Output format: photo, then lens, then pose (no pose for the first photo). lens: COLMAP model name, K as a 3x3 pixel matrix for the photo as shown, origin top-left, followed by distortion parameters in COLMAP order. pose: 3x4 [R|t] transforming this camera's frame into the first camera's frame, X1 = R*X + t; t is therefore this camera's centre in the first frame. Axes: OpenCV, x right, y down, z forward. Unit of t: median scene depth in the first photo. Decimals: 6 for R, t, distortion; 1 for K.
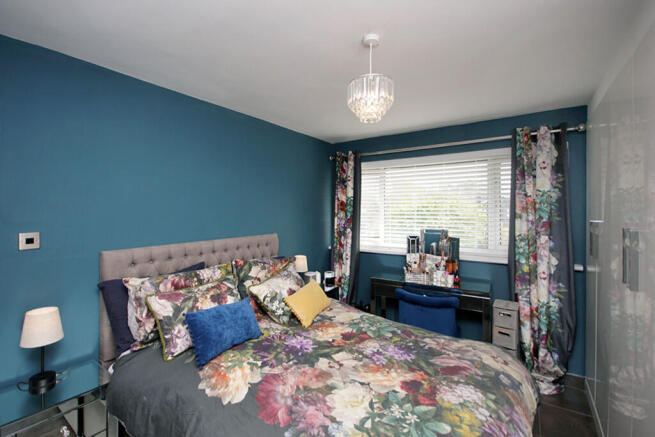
lens RADIAL K [[290.9, 0, 324.9], [0, 290.9, 213.4], [0, 0, 1]] dist [-0.004689, 0.000396]
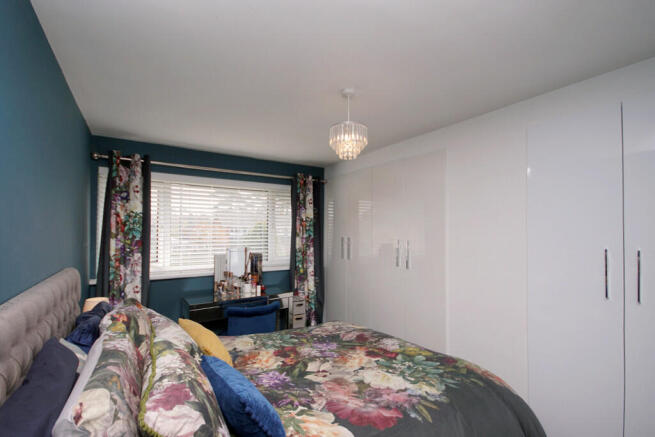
lens RADIAL K [[290.9, 0, 290.0], [0, 290.9, 232.7], [0, 0, 1]] dist [-0.004689, 0.000396]
pose [[0.425038, -0.001979, 0.905173, -0.825830], [0.003475, 0.999994, 0.000555, -0.002952], [-0.905169, 0.002909, 0.425042, 0.540260]]
